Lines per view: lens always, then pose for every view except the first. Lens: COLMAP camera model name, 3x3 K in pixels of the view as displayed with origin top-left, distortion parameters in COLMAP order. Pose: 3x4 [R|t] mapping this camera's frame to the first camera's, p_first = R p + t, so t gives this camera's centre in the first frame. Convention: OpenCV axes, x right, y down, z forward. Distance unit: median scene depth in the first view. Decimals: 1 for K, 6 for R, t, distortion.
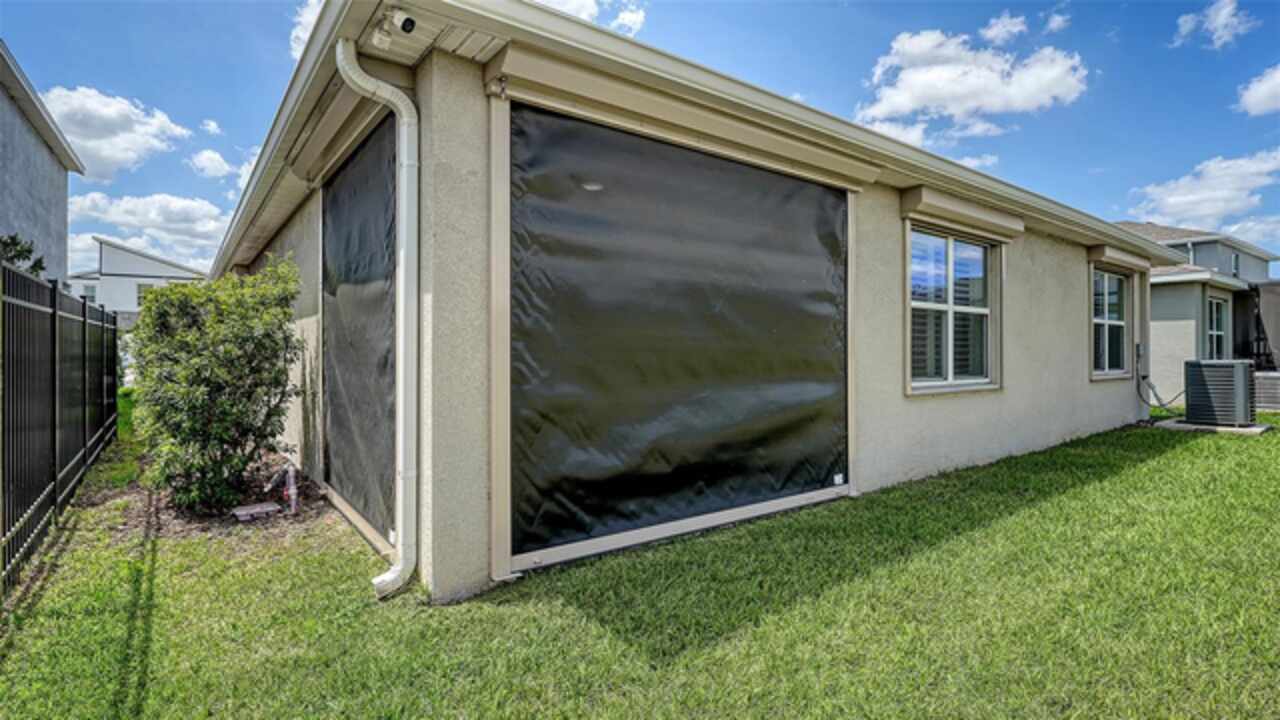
lens RADIAL K [[620.7, 0, 652.9], [0, 620.7, 347.6], [0, 0, 1]] dist [0.000132, 0.000197]
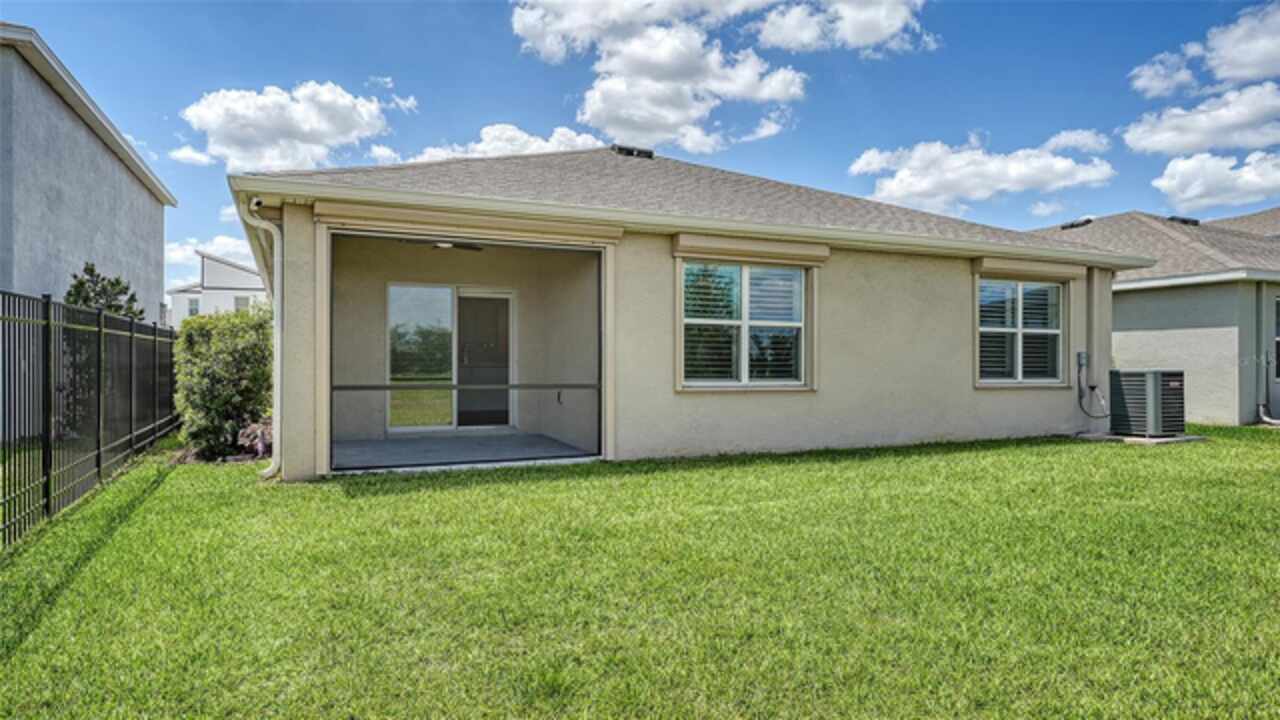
lens RADIAL K [[760.0, 0, 631.0], [0, 760.0, 364.3], [0, 0, 1]] dist [0.002808, 0.001679]
pose [[0.976424, 0.000078, -0.215861, 0.597202], [0.000237, 0.999999, 0.001435, 0.015415], [0.215860, -0.001453, 0.976423, -0.540328]]
